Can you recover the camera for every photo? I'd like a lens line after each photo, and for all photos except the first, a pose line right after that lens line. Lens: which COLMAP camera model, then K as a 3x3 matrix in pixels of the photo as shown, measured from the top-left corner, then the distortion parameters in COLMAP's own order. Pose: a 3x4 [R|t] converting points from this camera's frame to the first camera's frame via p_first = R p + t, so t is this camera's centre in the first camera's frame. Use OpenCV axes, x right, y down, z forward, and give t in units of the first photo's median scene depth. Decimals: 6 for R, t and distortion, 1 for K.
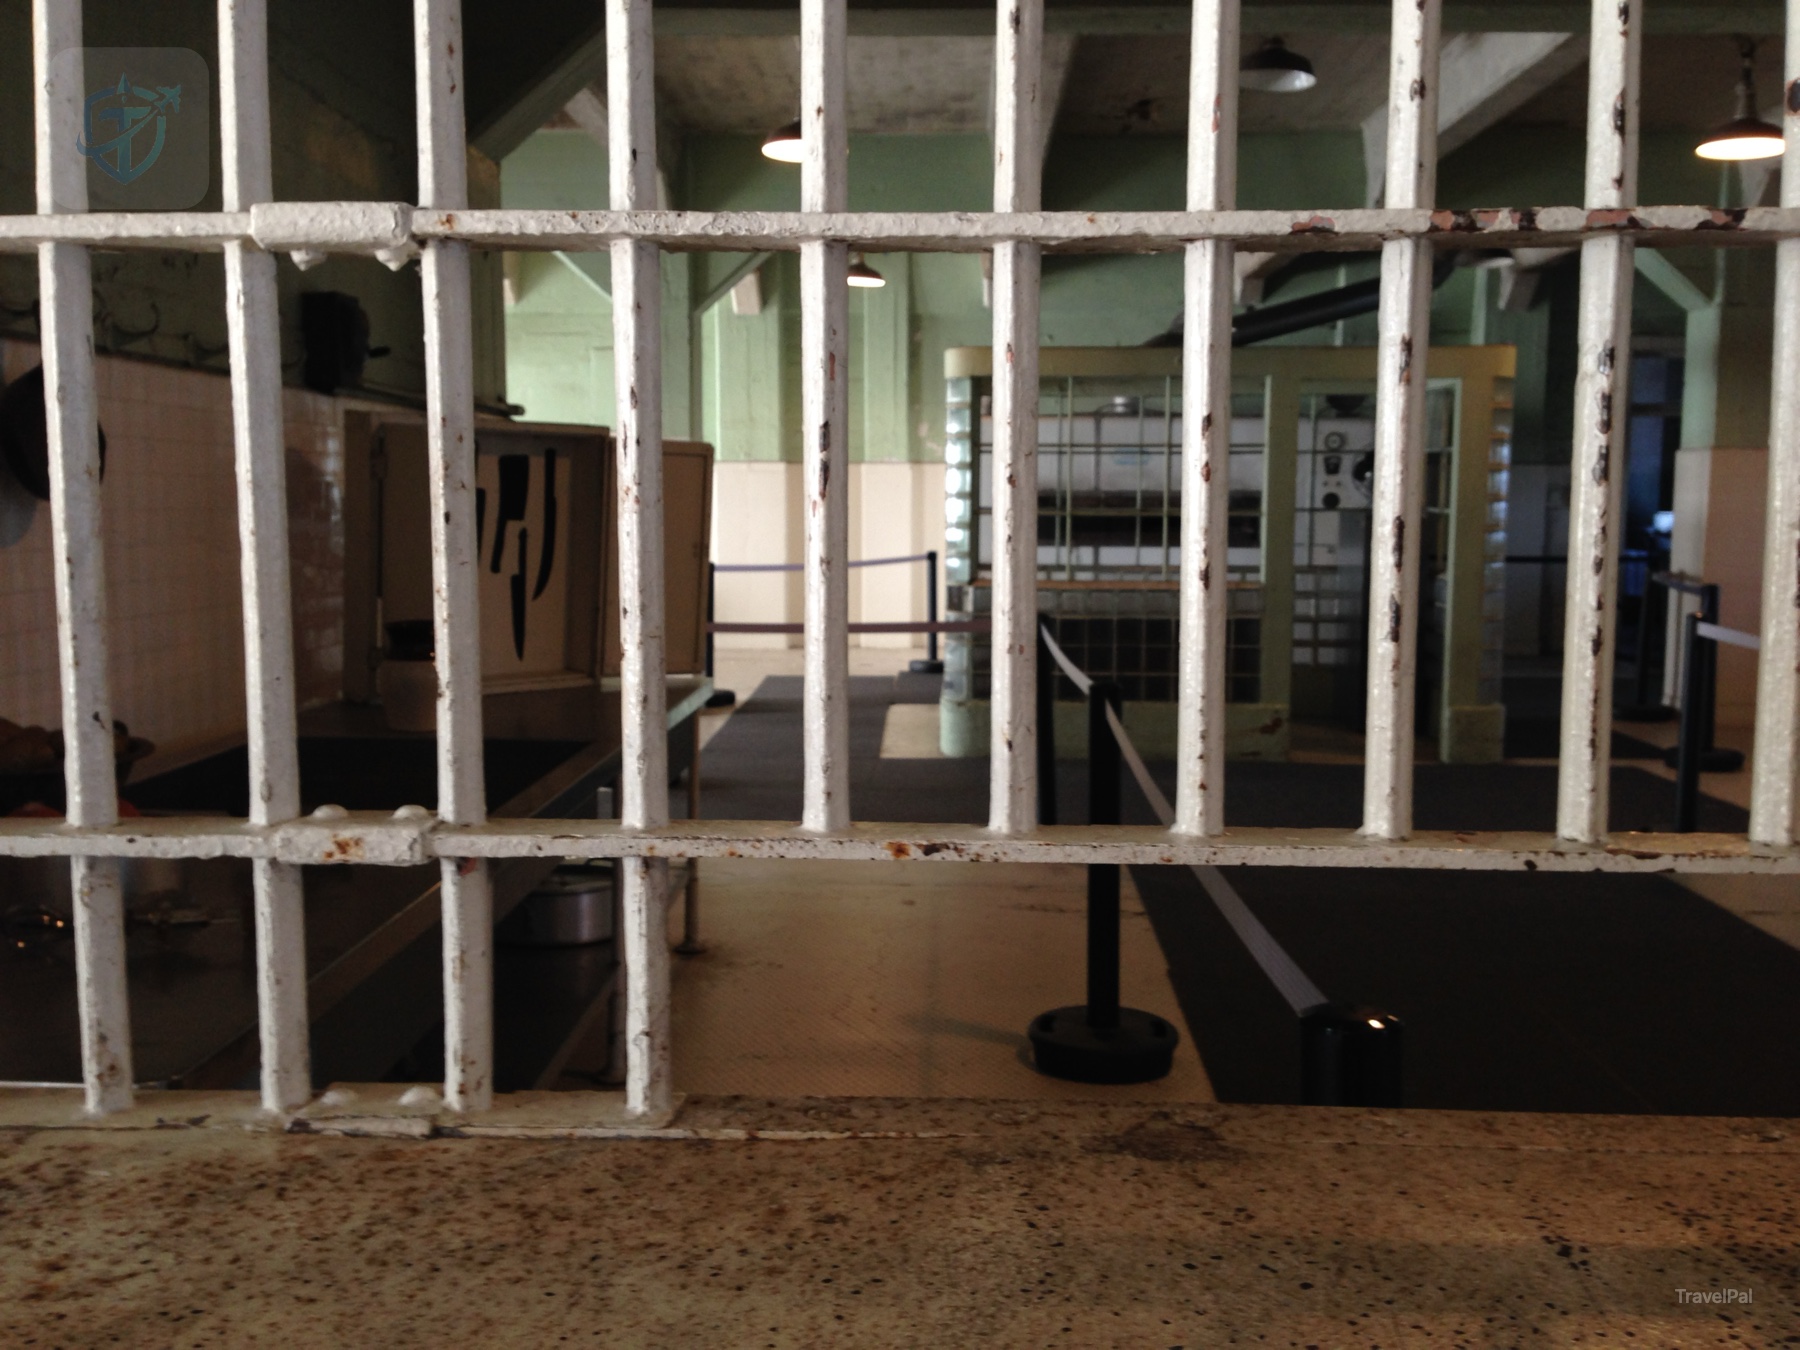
lens RADIAL K [[1657.9, 0, 913.2], [0, 1657.9, 667.8], [0, 0, 1]] dist [0.146111, -0.278331]
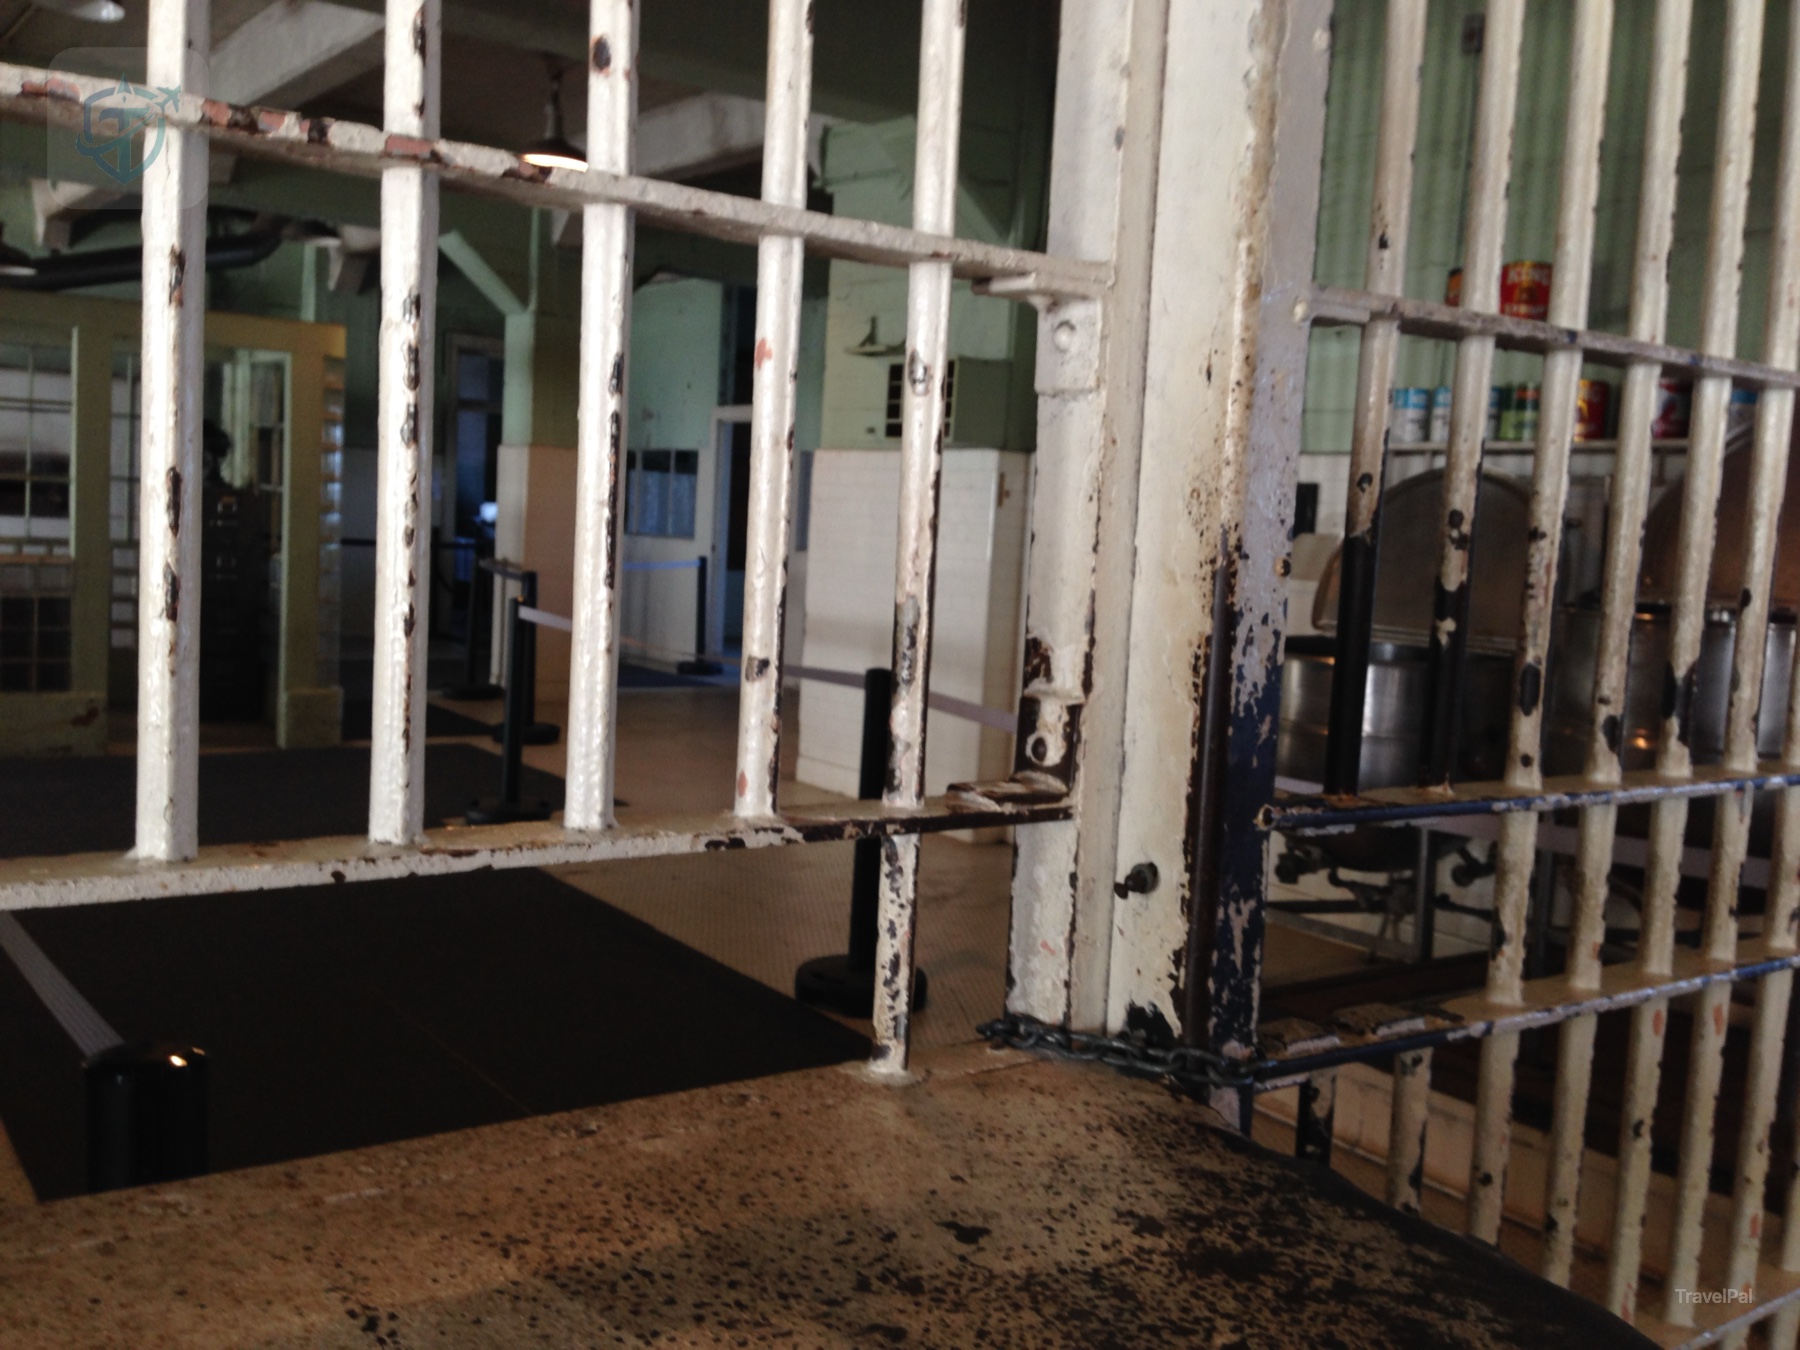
lens RADIAL K [[1658.9, 0, 899.7], [0, 1658.9, 667.3], [0, 0, 1]] dist [0.118490, -0.212846]
pose [[0.791047, -0.014547, 0.611582, 0.064783], [0.008311, 0.999881, 0.013034, -0.000480], [-0.611699, -0.005228, 0.791073, 0.129507]]
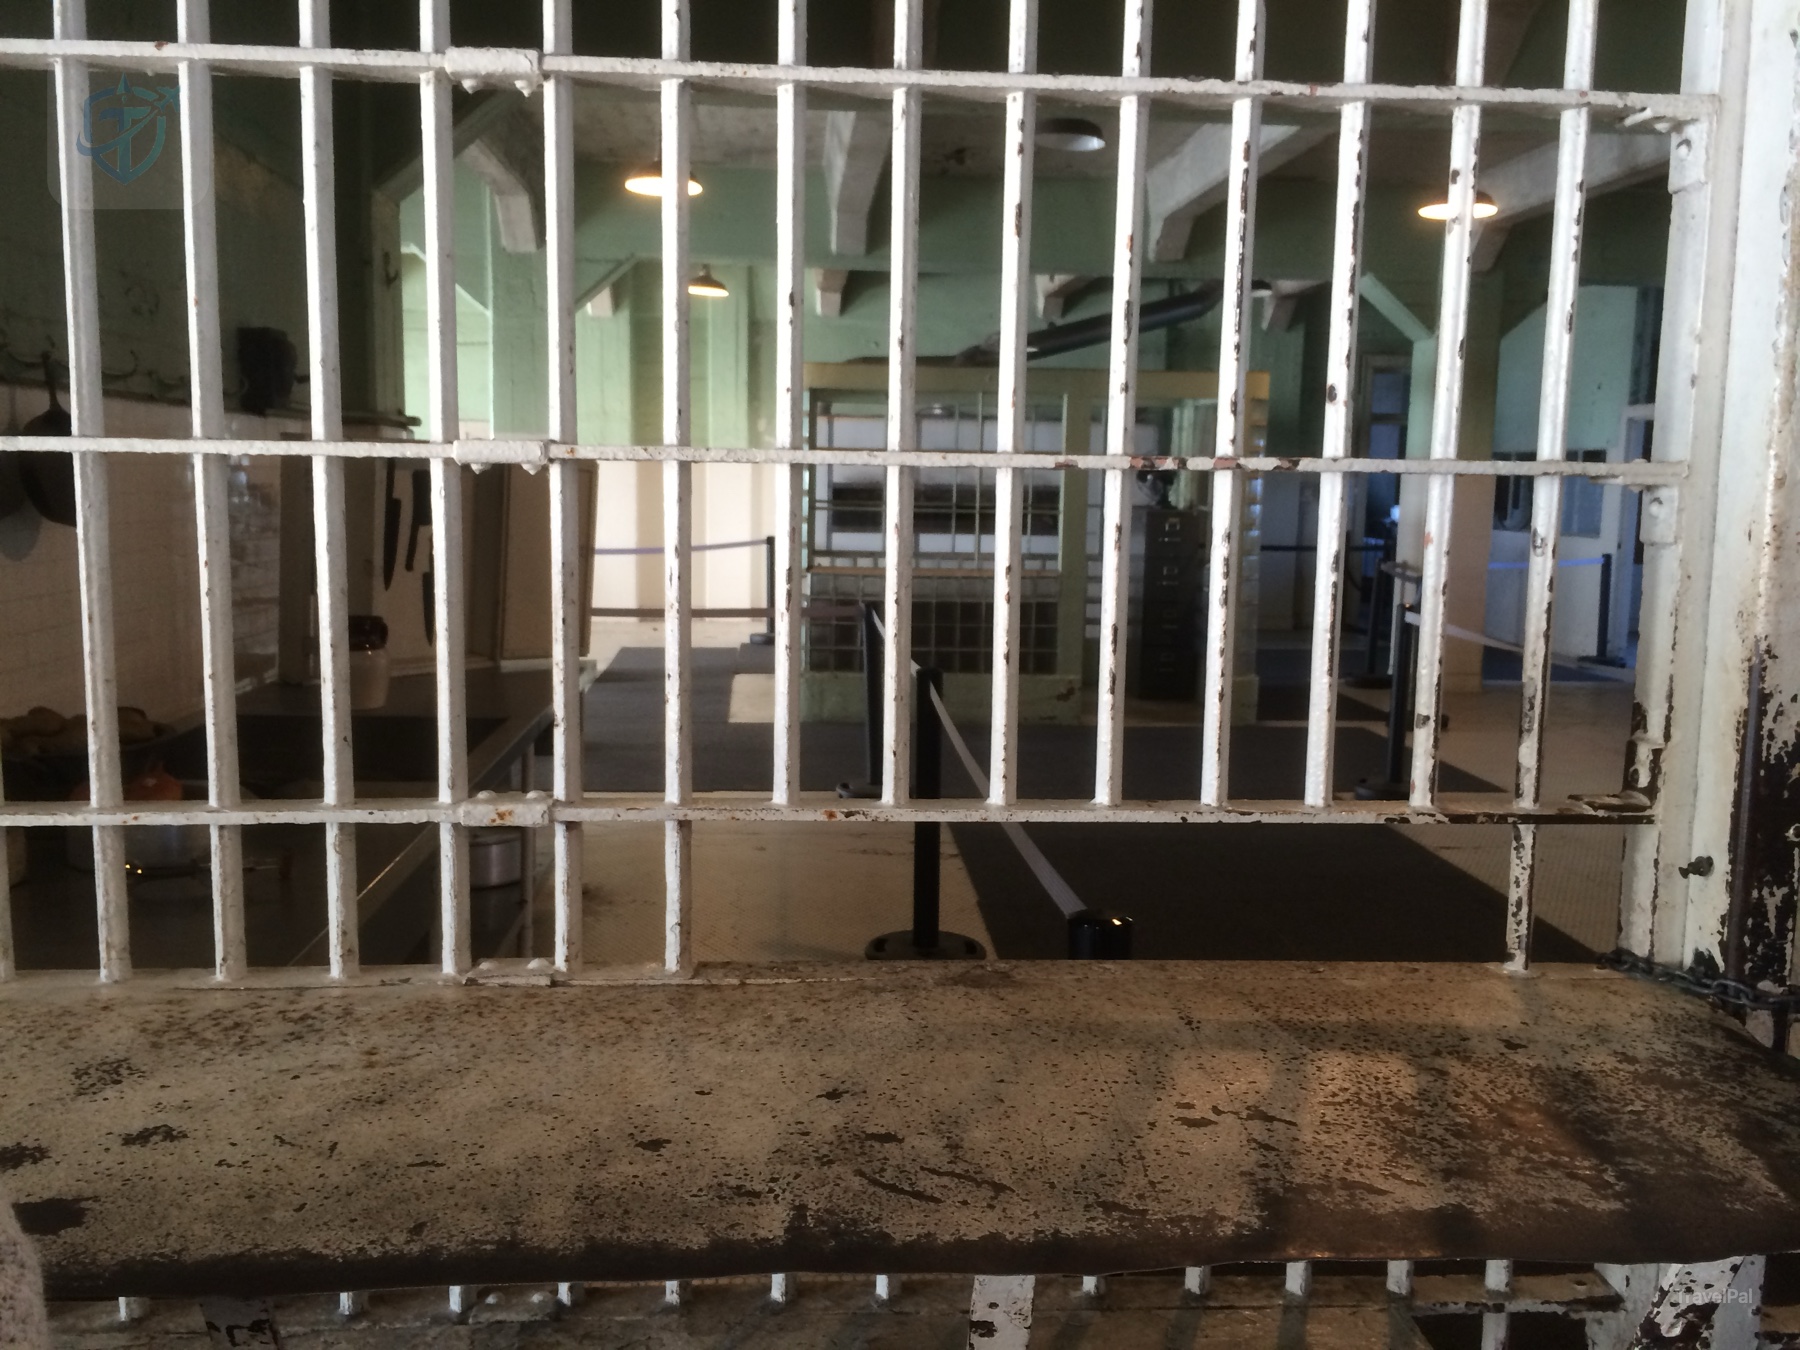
lens RADIAL K [[1545.8, 0, 936.1], [0, 1545.8, 679.2], [0, 0, 1]] dist [0.098510, -0.152832]
pose [[0.992178, 0.002142, 0.124813, -0.098840], [-0.006007, 0.999514, 0.030600, -0.079250], [-0.124687, -0.031110, 0.991708, -0.586687]]
